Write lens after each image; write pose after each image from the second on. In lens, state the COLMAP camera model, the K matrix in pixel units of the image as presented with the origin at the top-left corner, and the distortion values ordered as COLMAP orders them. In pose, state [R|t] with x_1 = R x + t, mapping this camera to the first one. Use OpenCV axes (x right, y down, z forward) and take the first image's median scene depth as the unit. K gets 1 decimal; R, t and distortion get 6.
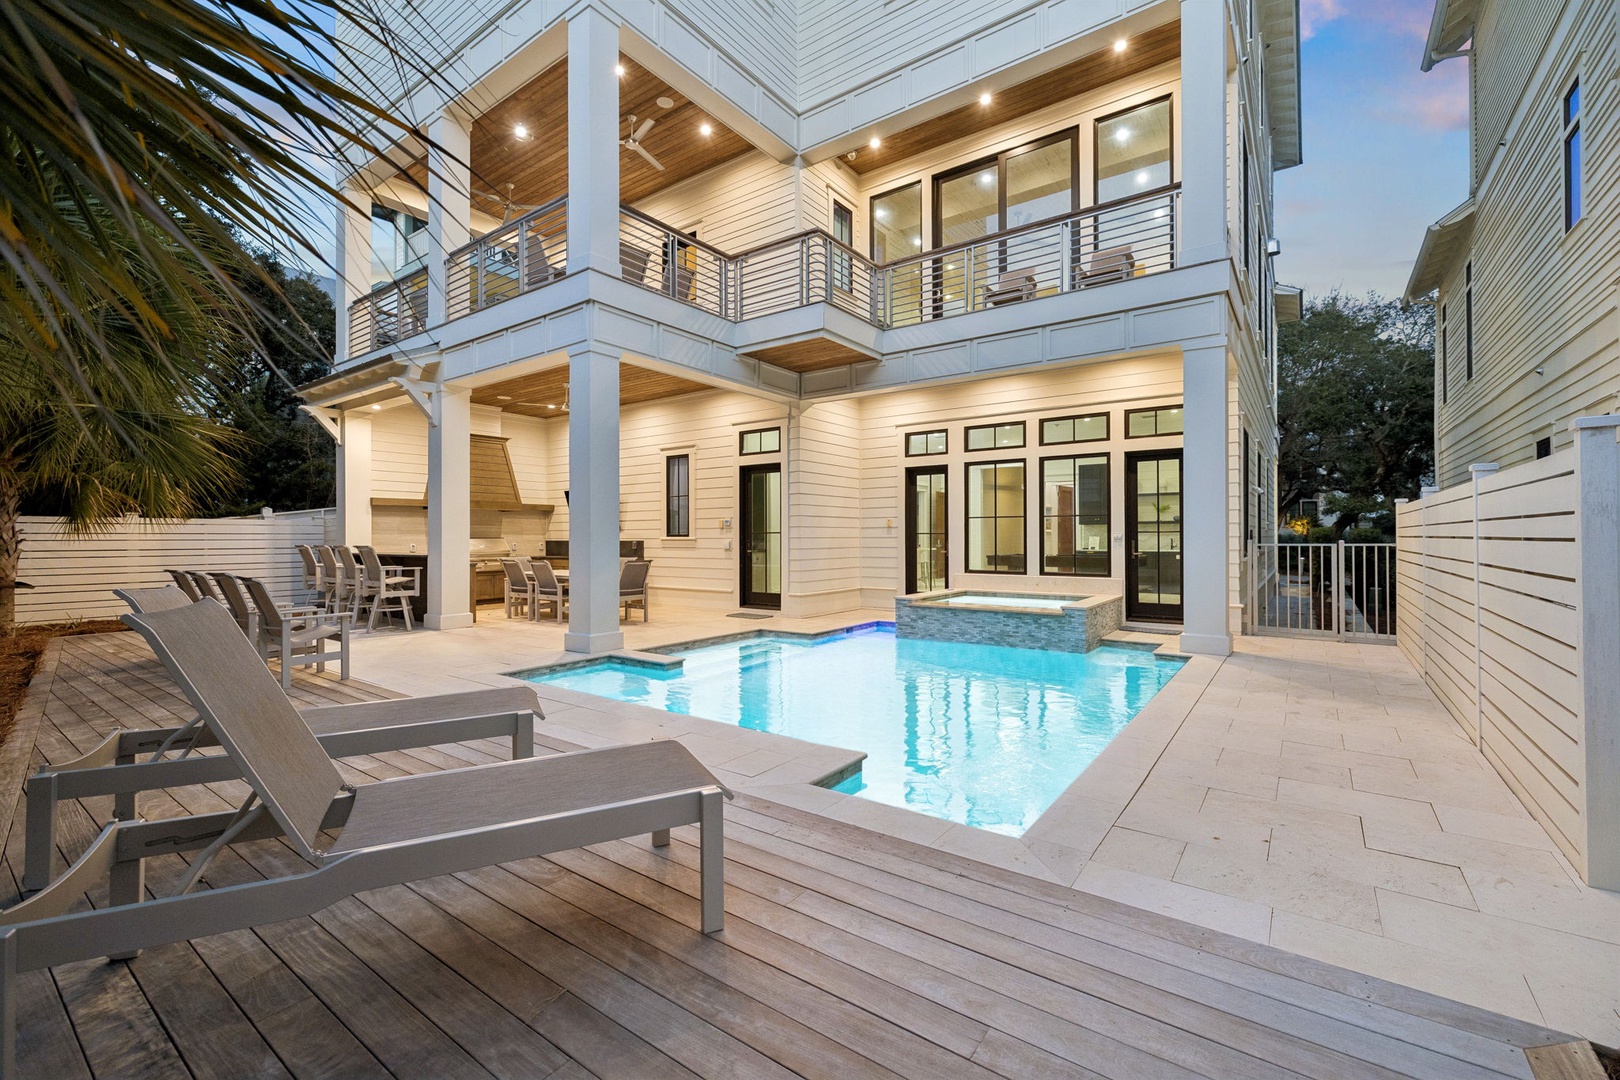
lens RADIAL K [[685.6, 0, 807.5], [0, 685.6, 529.1], [0, 0, 1]] dist [-0.000475, 0.000040]
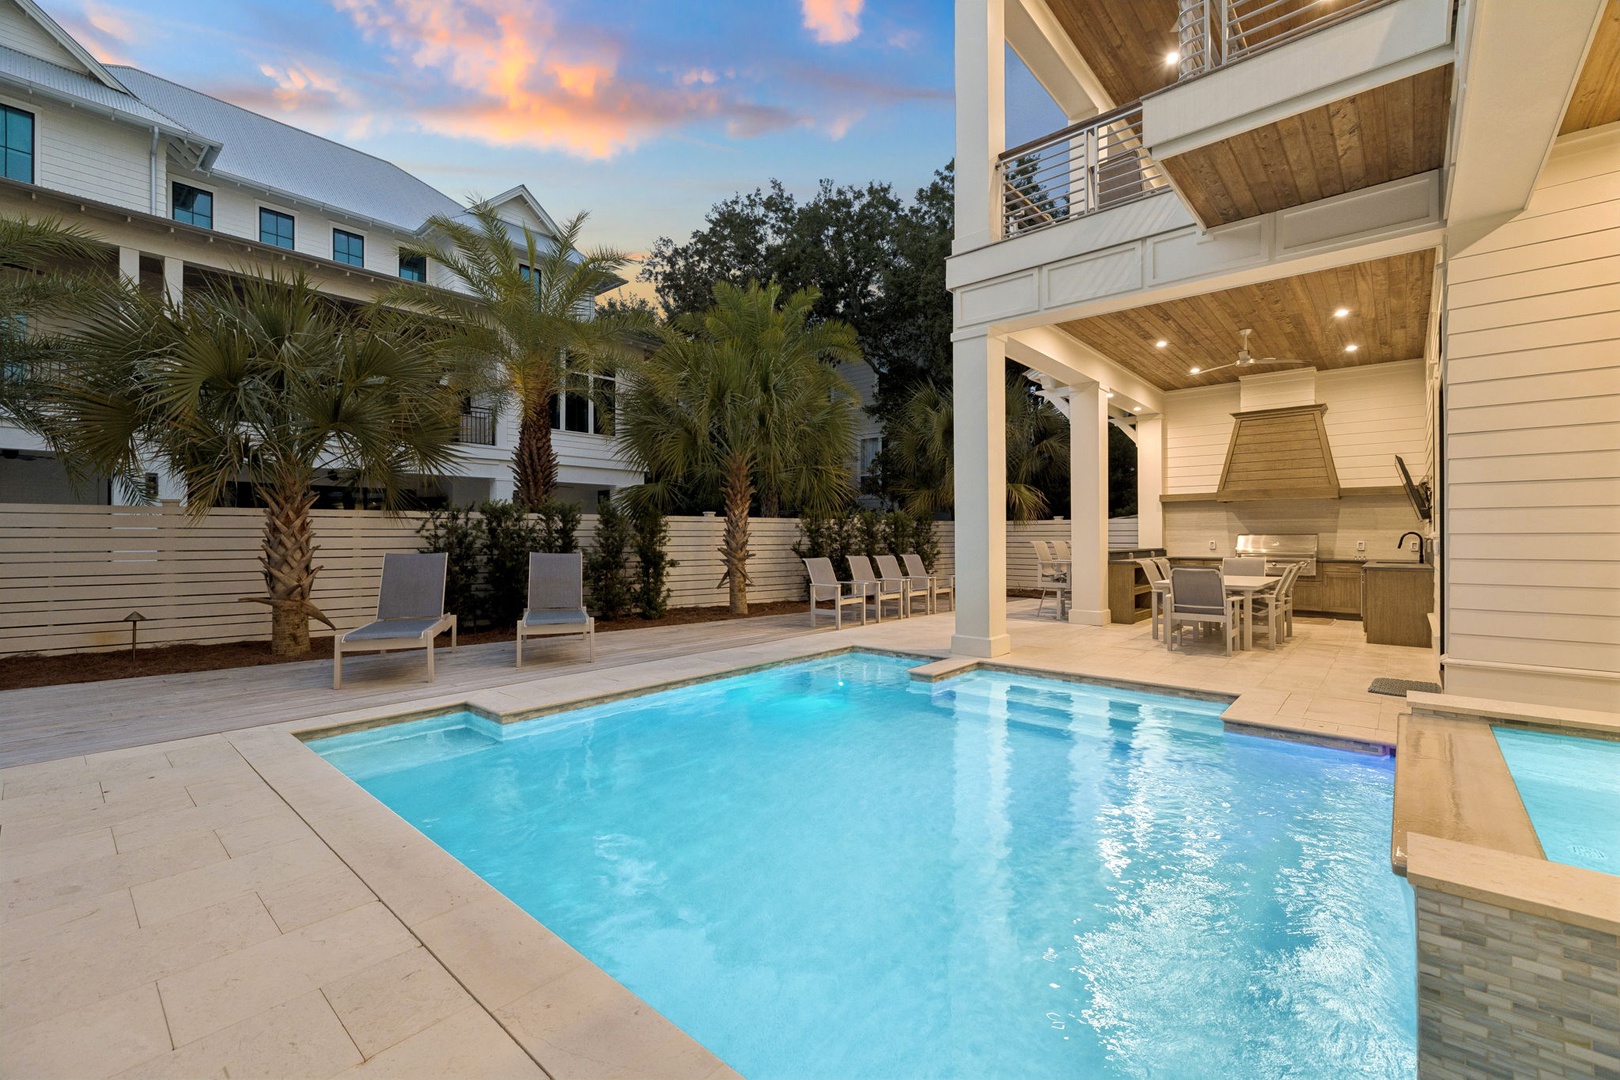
lens RADIAL K [[679.9, 0, 810.9], [0, 679.9, 529.1], [0, 0, 1]] dist [-0.001329, -0.000009]
pose [[-0.084456, -0.007084, -0.996402, 0.477306], [0.011426, 0.999902, -0.008078, 0.008508], [0.996362, -0.012067, -0.084367, 0.636733]]
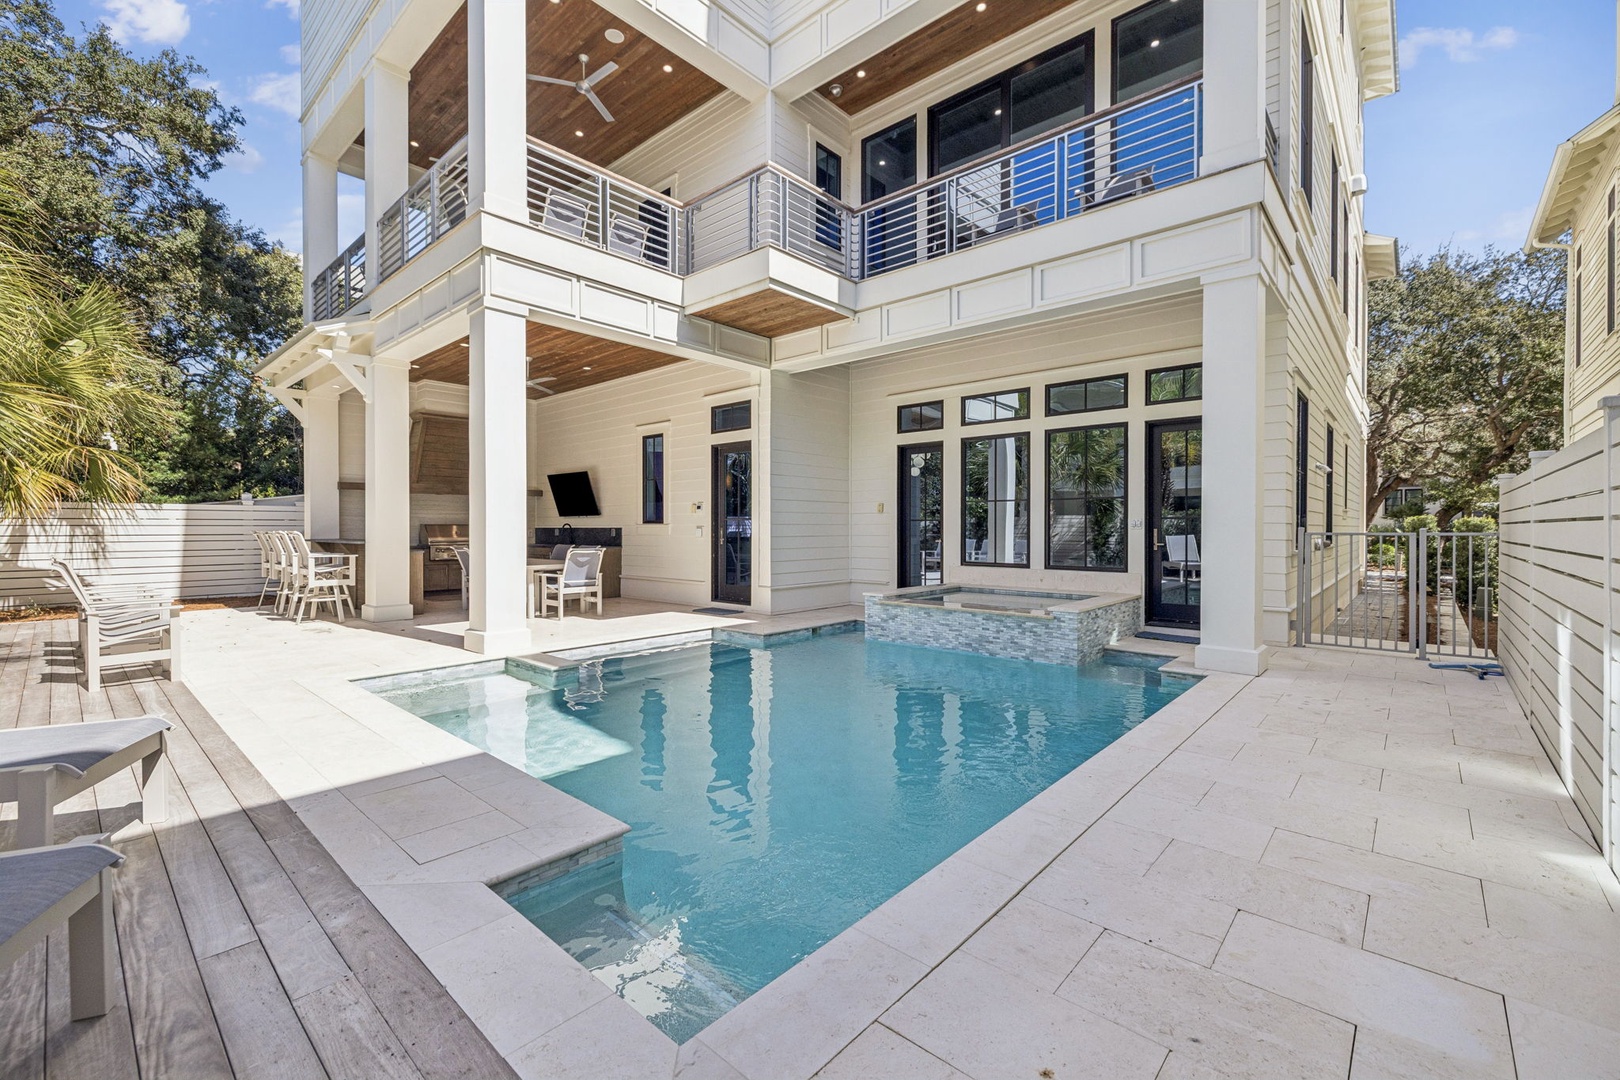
lens RADIAL K [[679.9, 0, 810.9], [0, 679.9, 529.1], [0, 0, 1]] dist [-0.001329, -0.000009]
pose [[0.995085, 0.002570, -0.098991, 0.132125], [-0.001249, 0.999909, 0.013397, 0.006878], [0.099016, -0.013207, 0.994998, 0.132407]]
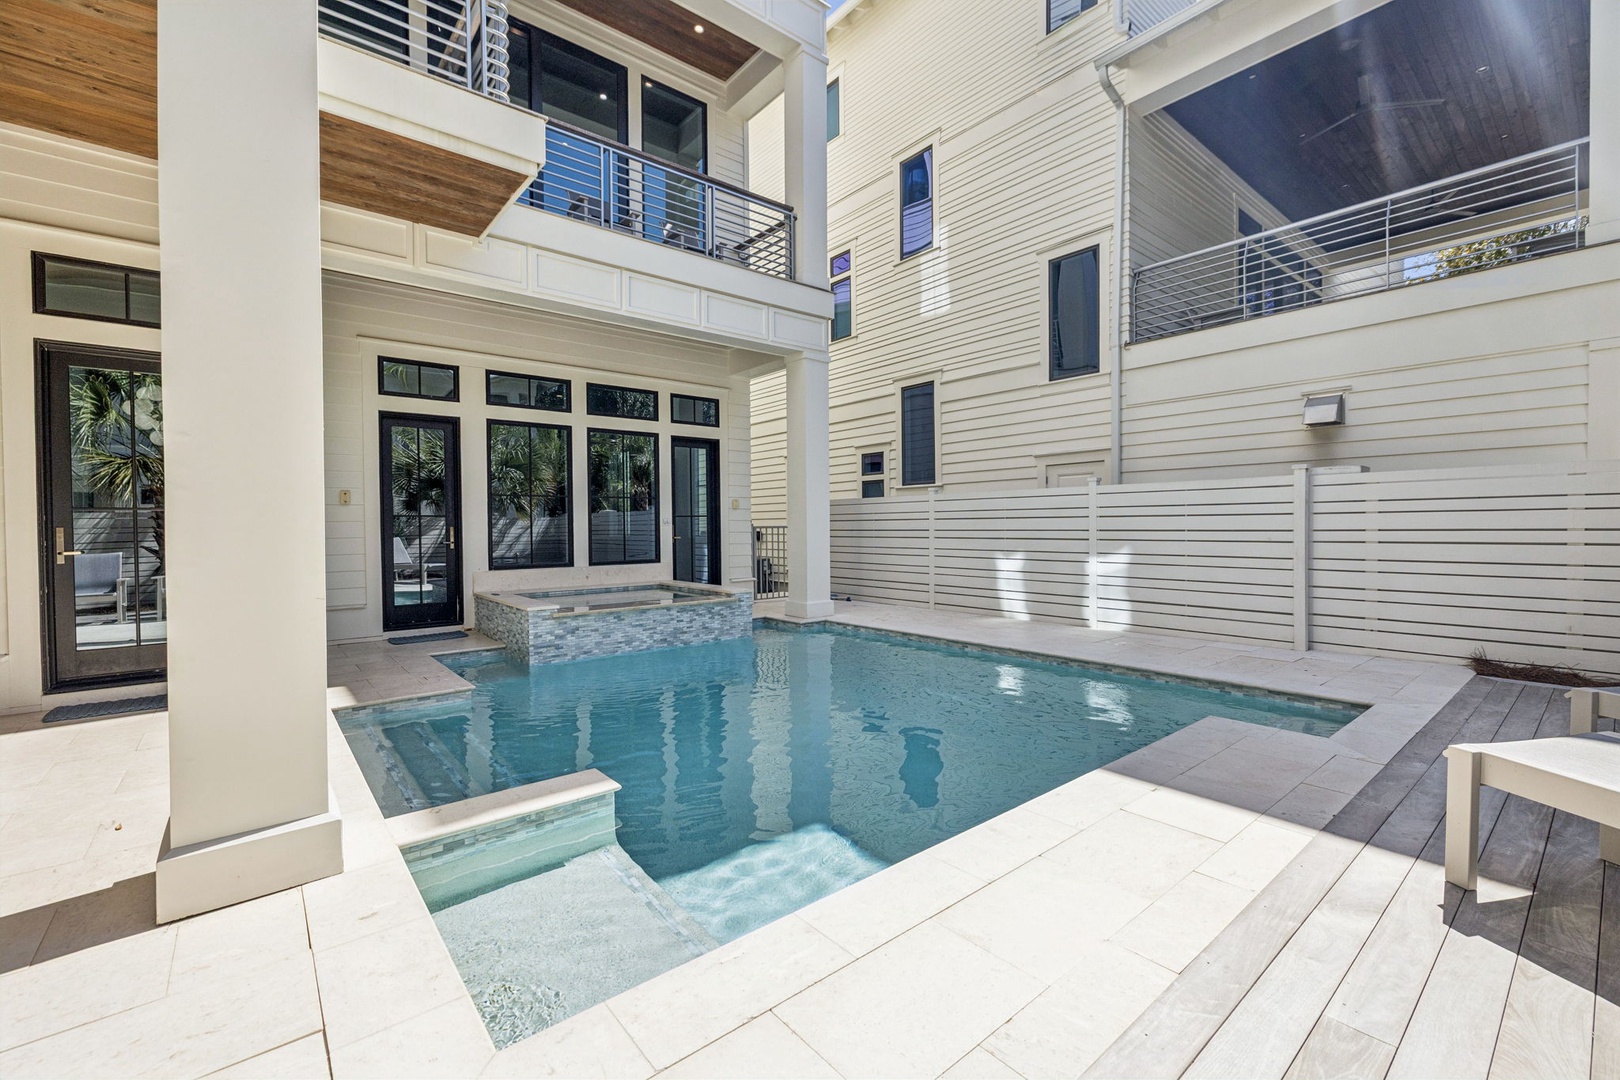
lens RADIAL K [[677.4, 0, 809.3], [0, 677.4, 534.9], [0, 0, 1]] dist [-0.001810, -0.000109]
pose [[0.246238, -0.013962, 0.969109, -0.407561], [-0.002642, 0.999883, 0.015077, 0.015162], [-0.969206, -0.006273, 0.246173, 0.520416]]
